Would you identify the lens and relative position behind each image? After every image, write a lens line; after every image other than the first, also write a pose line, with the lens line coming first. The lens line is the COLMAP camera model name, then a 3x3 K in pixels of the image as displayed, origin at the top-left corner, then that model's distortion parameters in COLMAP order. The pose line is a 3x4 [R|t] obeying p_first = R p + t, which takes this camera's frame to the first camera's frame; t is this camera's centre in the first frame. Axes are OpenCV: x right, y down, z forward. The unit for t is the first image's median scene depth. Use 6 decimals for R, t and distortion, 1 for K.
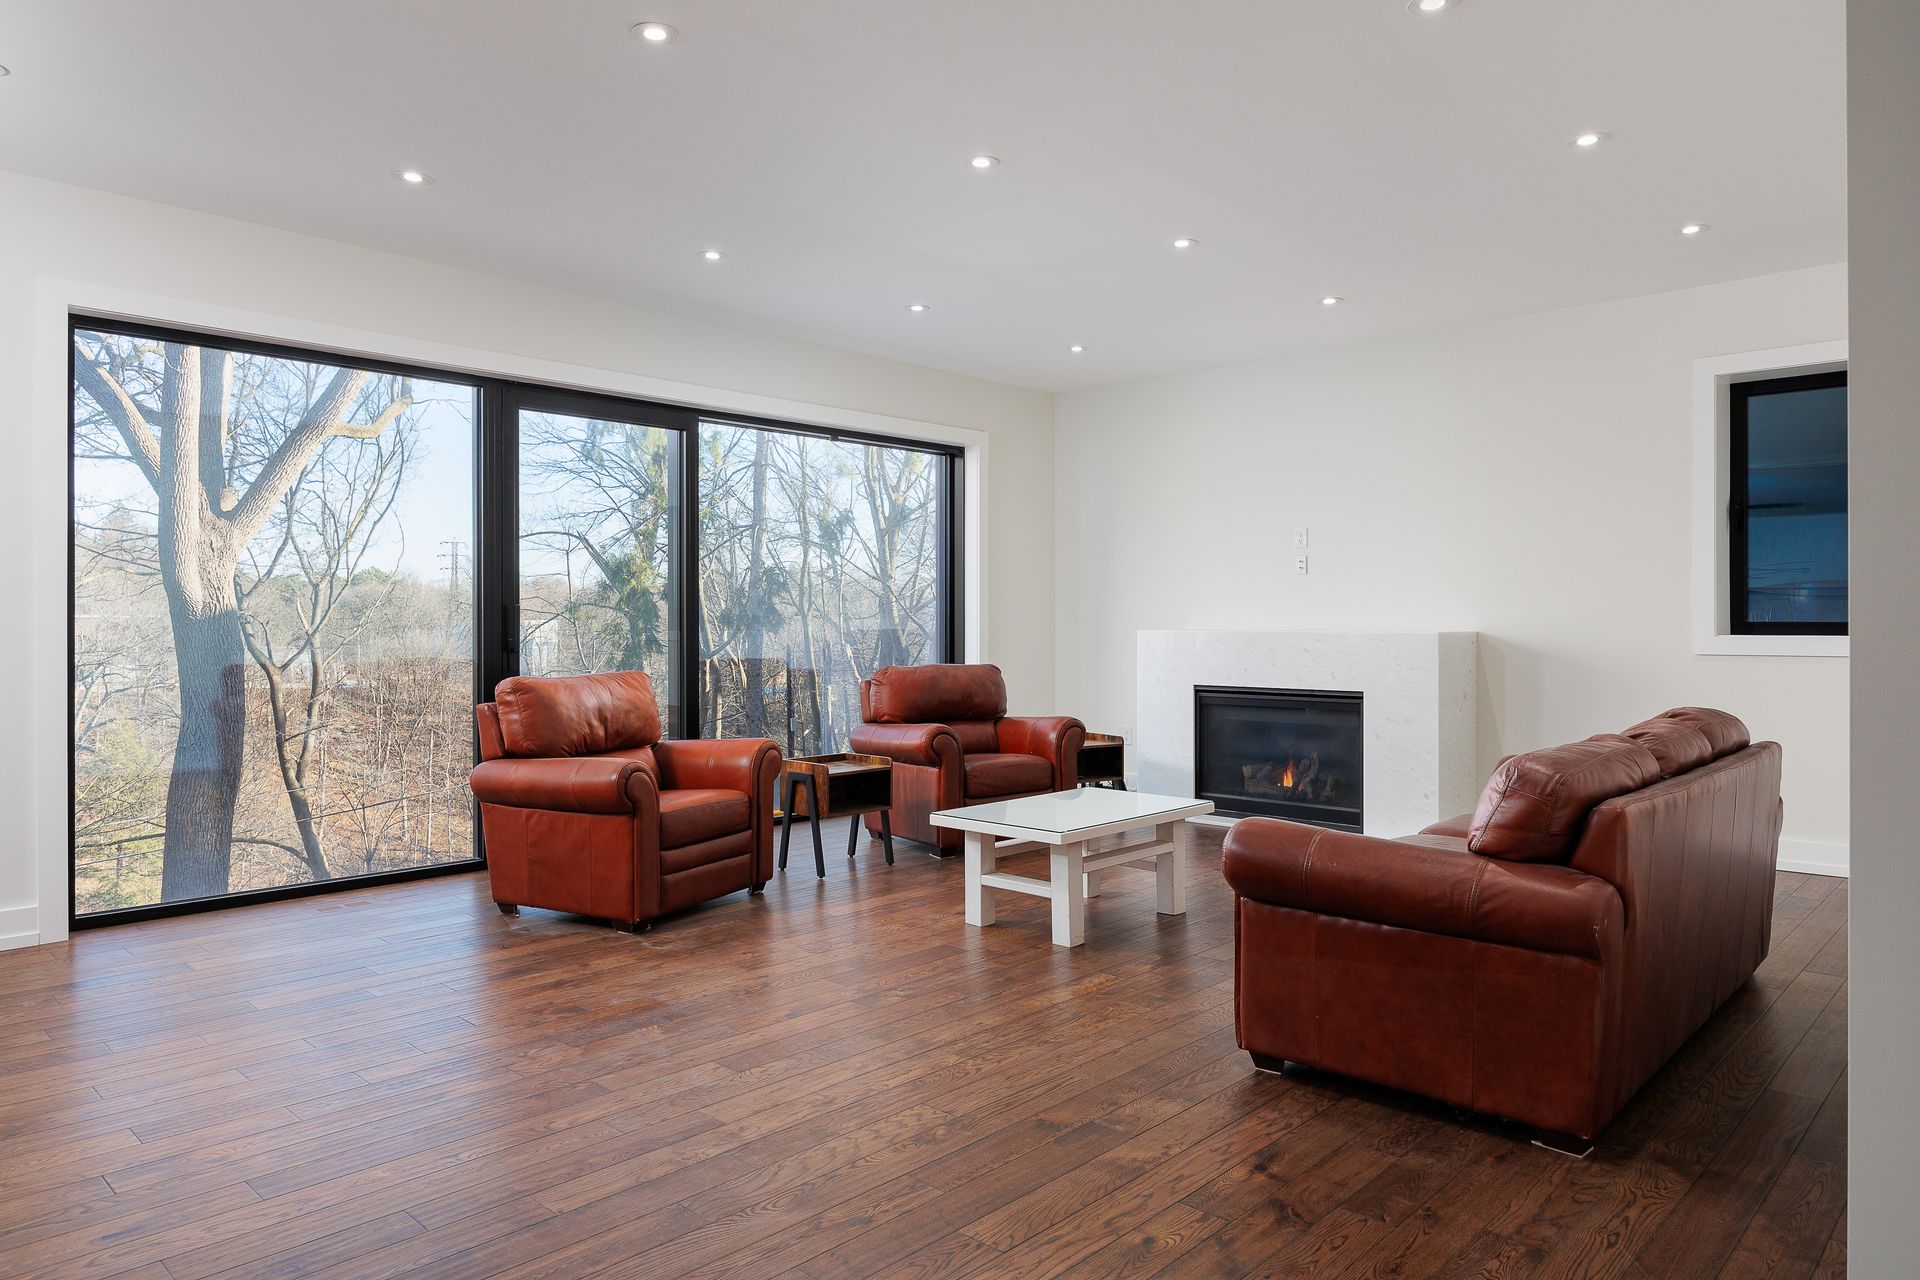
lens RADIAL K [[1282.5, 0, 960.0], [0, 1282.5, 640.0], [0, 0, 1]] dist [0.001279, 0.000567]
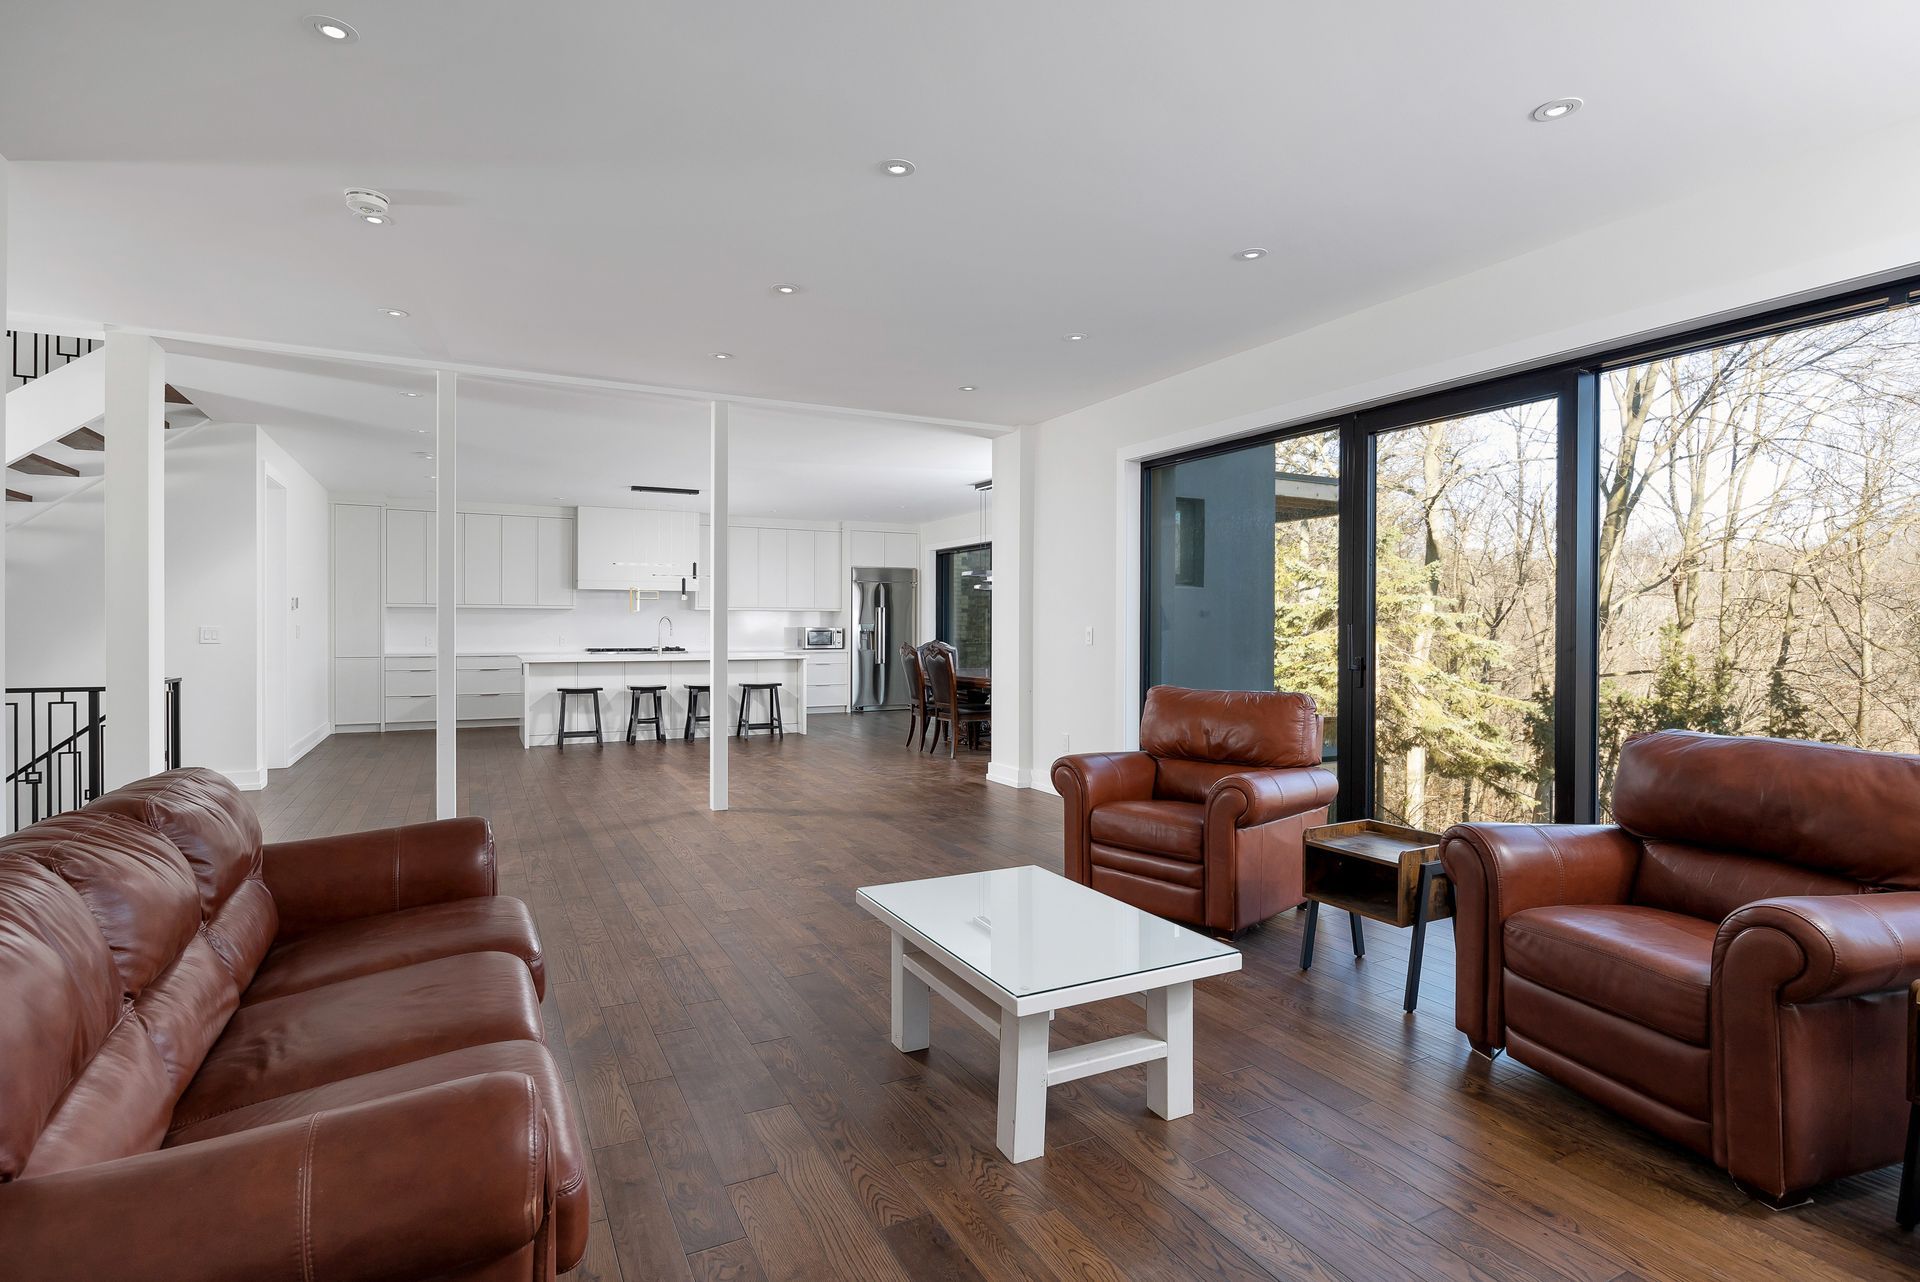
lens RADIAL K [[976.9, 0, 960.0], [0, 976.9, 641.0], [0, 0, 1]] dist [-0.000694, -0.000071]
pose [[-0.360204, 0.004131, -0.932864, 0.466305], [-0.017841, 0.999777, 0.011316, -0.017400], [0.932703, 0.020720, -0.360050, 0.901211]]
